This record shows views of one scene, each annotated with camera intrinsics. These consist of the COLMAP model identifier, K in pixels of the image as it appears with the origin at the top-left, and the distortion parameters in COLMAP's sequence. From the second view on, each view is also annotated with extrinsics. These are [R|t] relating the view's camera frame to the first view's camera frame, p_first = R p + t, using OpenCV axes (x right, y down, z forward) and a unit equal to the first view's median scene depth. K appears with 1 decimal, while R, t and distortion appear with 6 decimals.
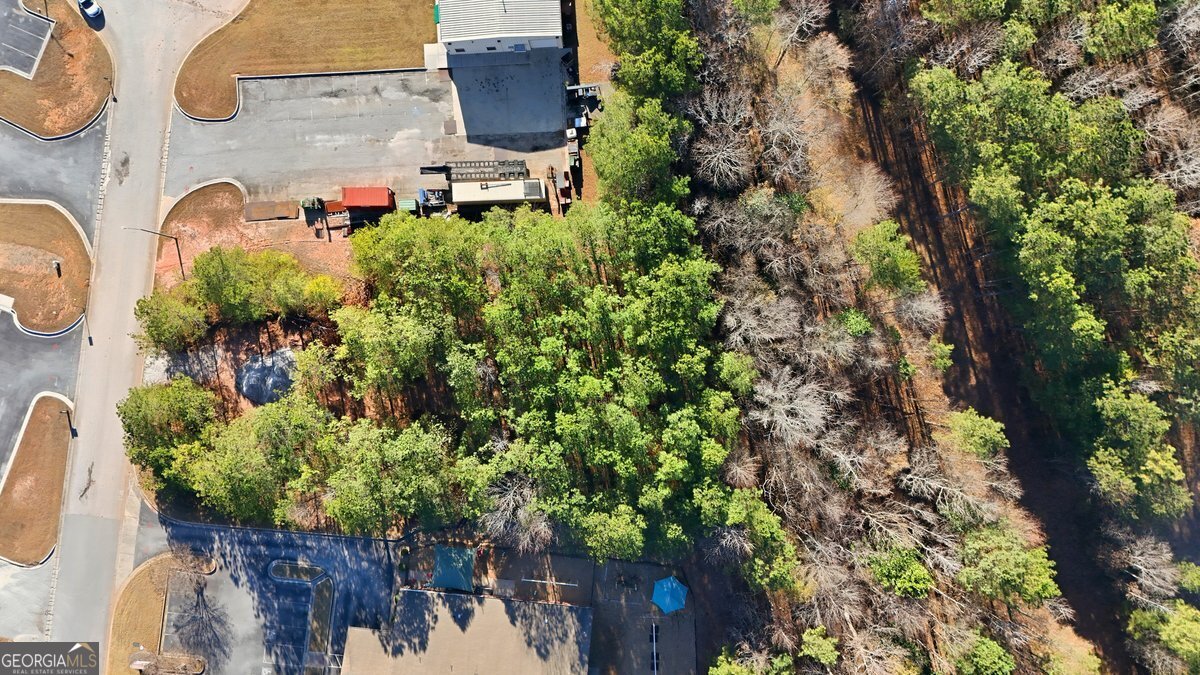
lens RADIAL K [[874.1, 0, 600.0], [0, 874.1, 337.5], [0, 0, 1]] dist [0.089441, -0.085746]
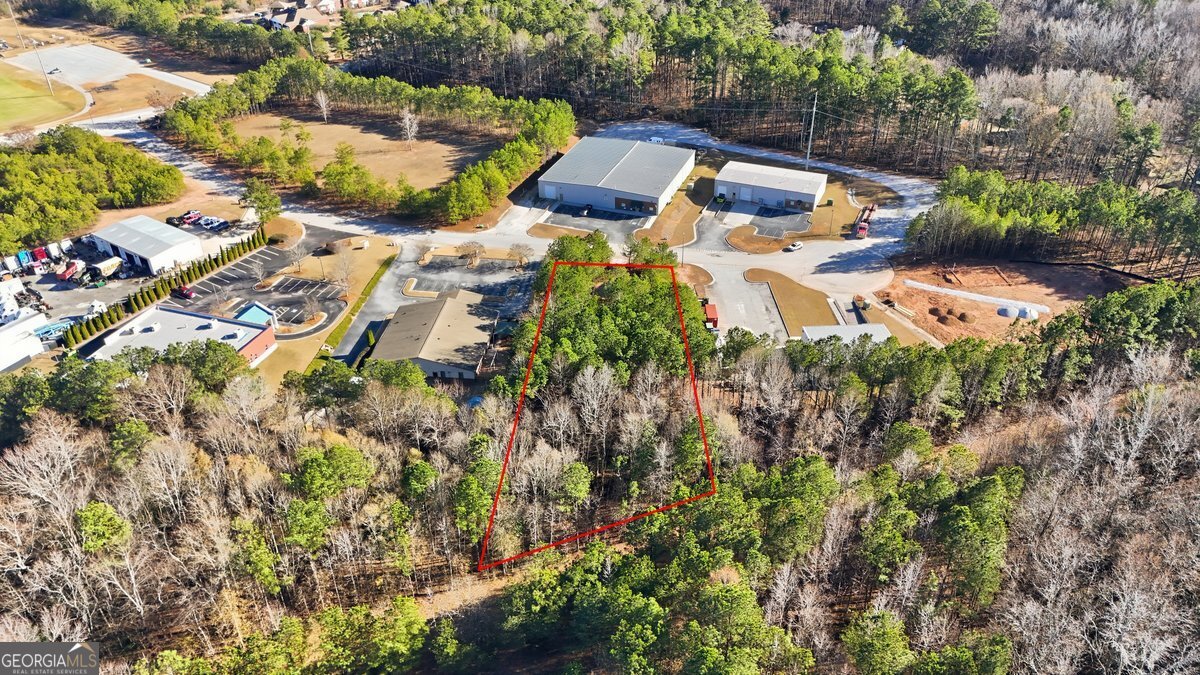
lens RADIAL K [[874.1, 0, 600.0], [0, 874.1, 337.5], [0, 0, 1]] dist [0.089441, -0.085746]
pose [[-0.009056, 0.575937, -0.817444, 1.223143], [-0.999655, 0.014939, 0.021601, 0.035402], [0.024653, 0.817357, 0.575603, -0.008195]]
